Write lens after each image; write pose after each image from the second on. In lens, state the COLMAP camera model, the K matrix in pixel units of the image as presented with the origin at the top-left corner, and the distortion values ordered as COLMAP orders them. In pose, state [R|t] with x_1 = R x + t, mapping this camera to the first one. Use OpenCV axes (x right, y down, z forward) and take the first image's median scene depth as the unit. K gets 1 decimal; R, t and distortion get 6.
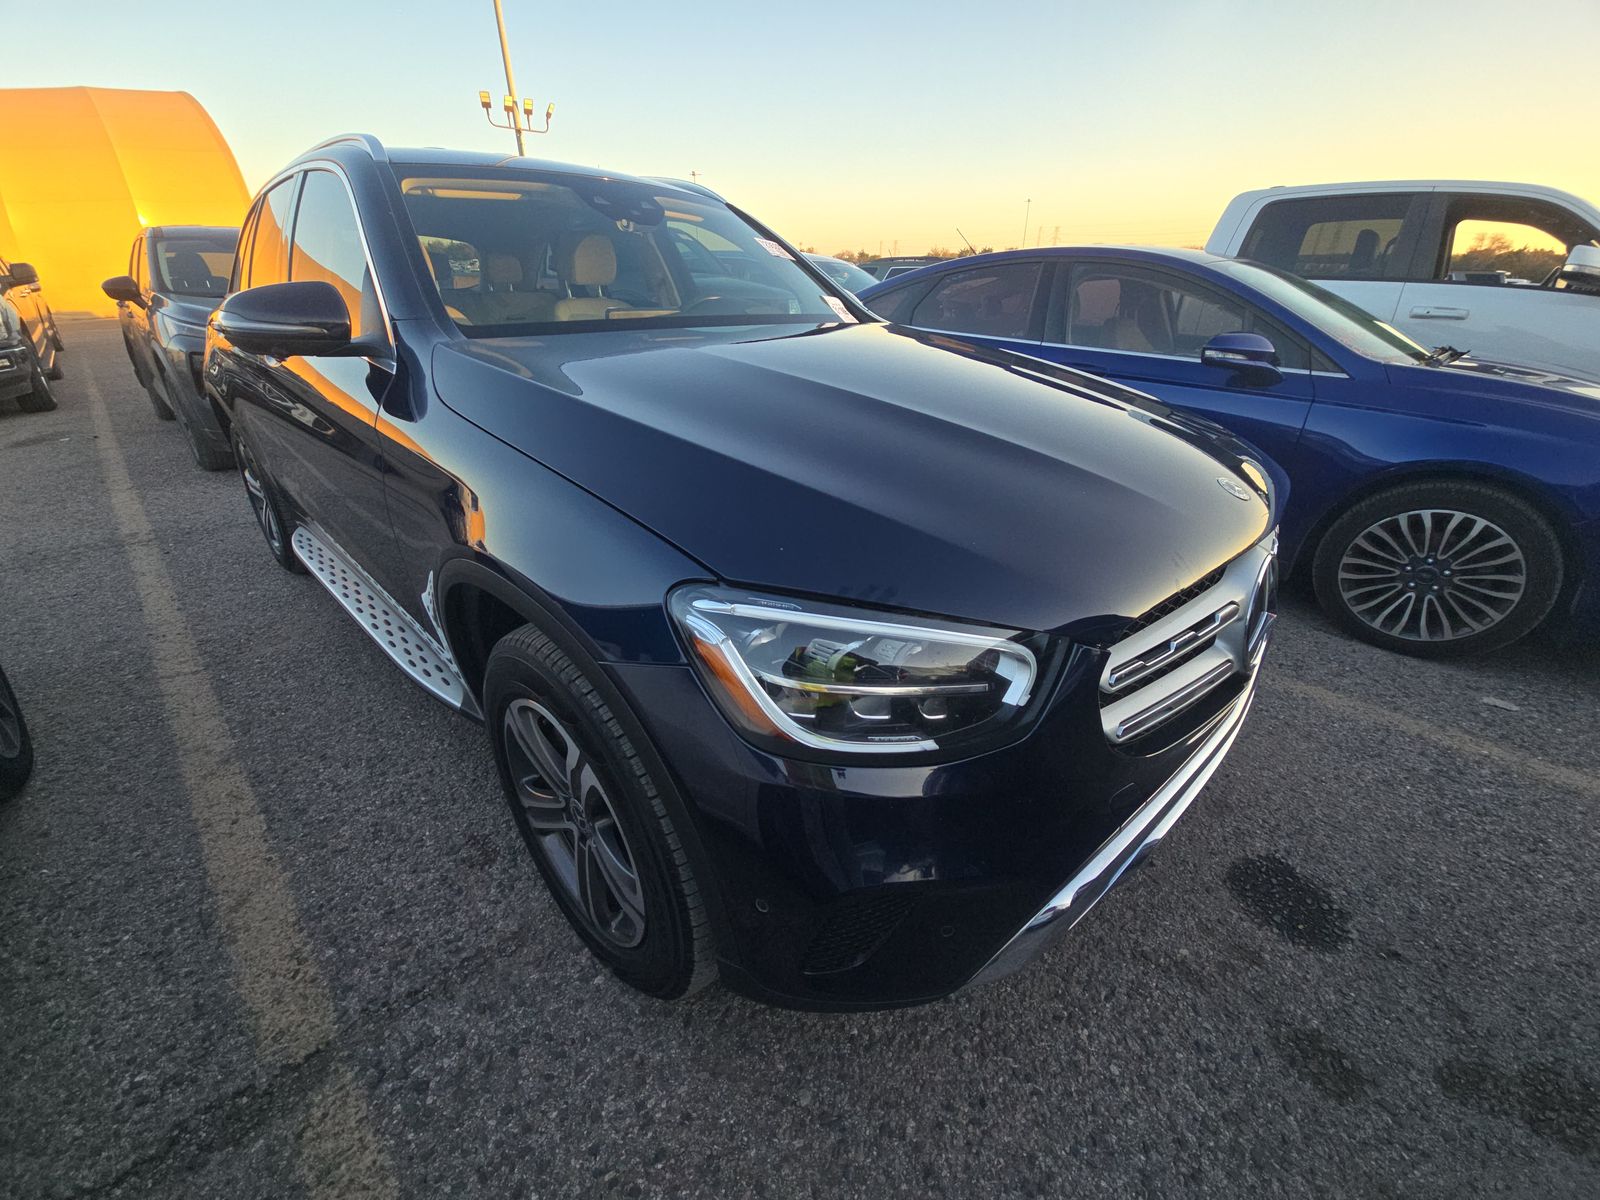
lens RADIAL K [[643.1, 0, 798.9], [0, 643.1, 599.7], [0, 0, 1]] dist [0.003618, 0.000091]
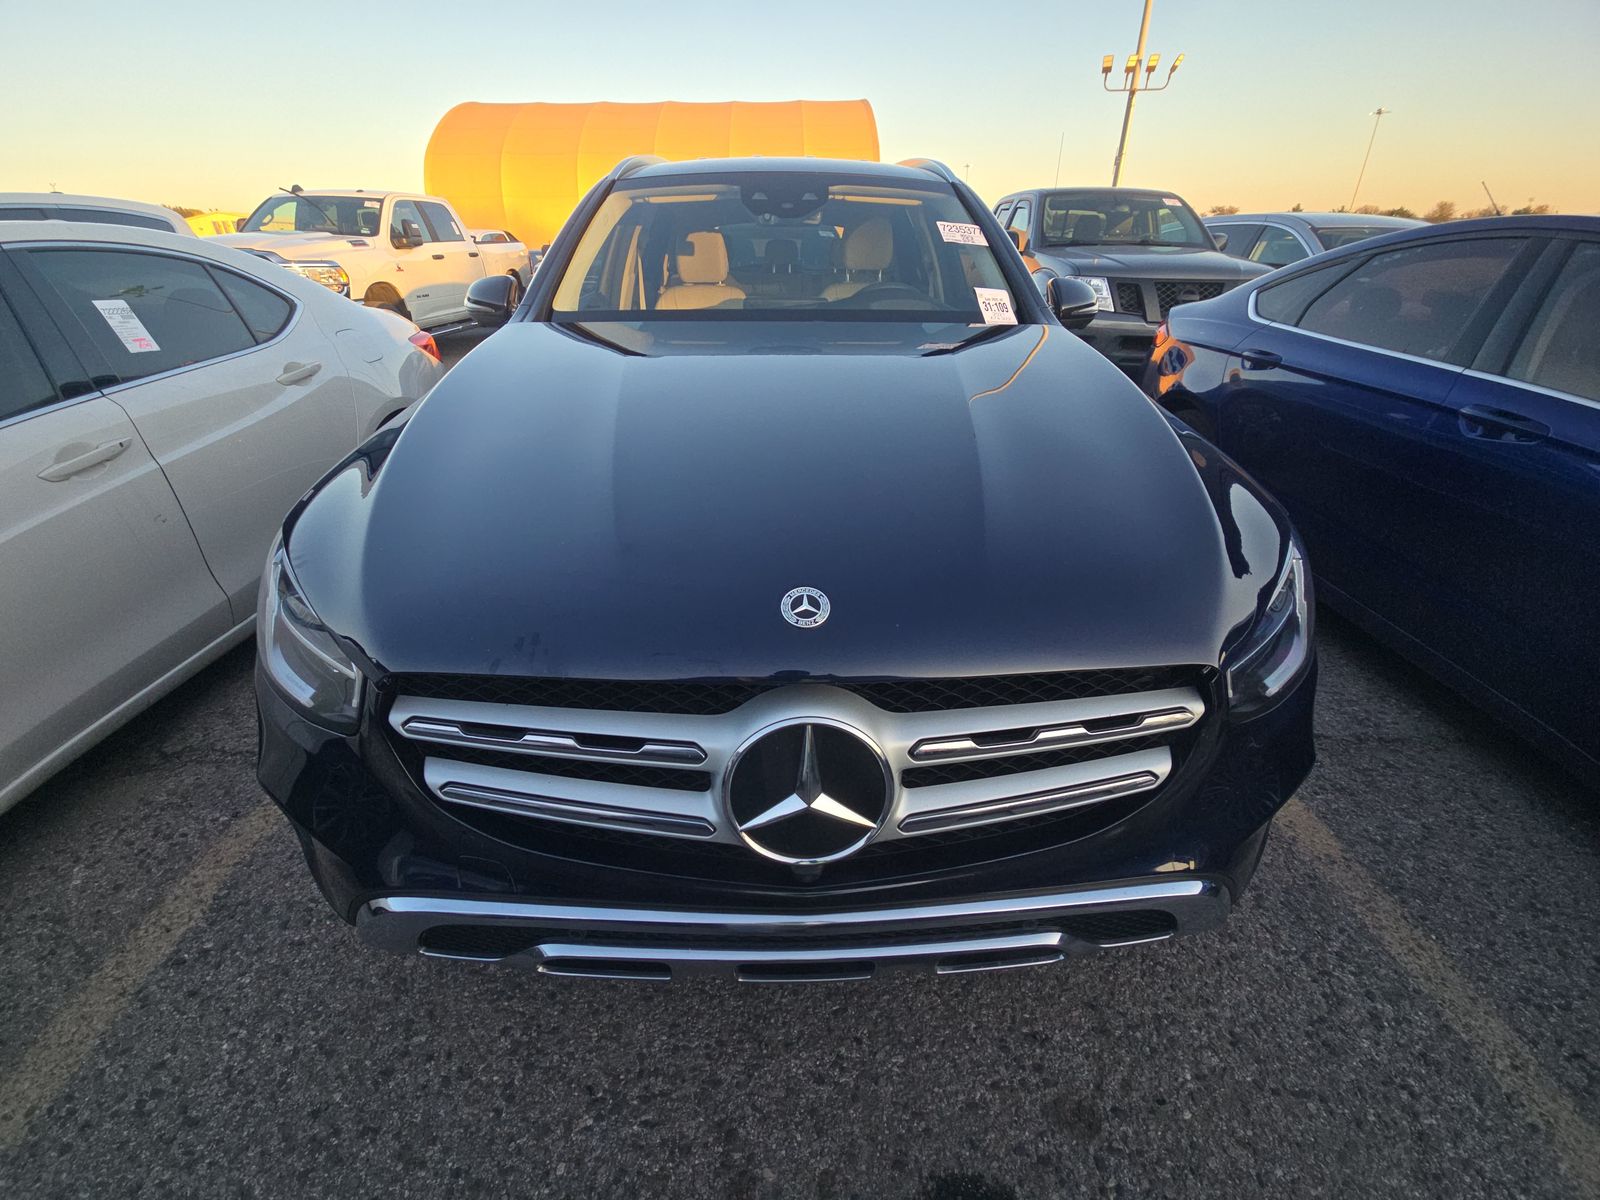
lens RADIAL K [[643.1, 0, 798.9], [0, 643.1, 600.2], [0, 0, 1]] dist [0.003618, 0.000091]
pose [[0.722356, 0.321703, -0.612134, 0.874000], [-0.299631, 0.943396, 0.142213, -0.221557], [0.623236, 0.080686, 0.777860, 0.367372]]
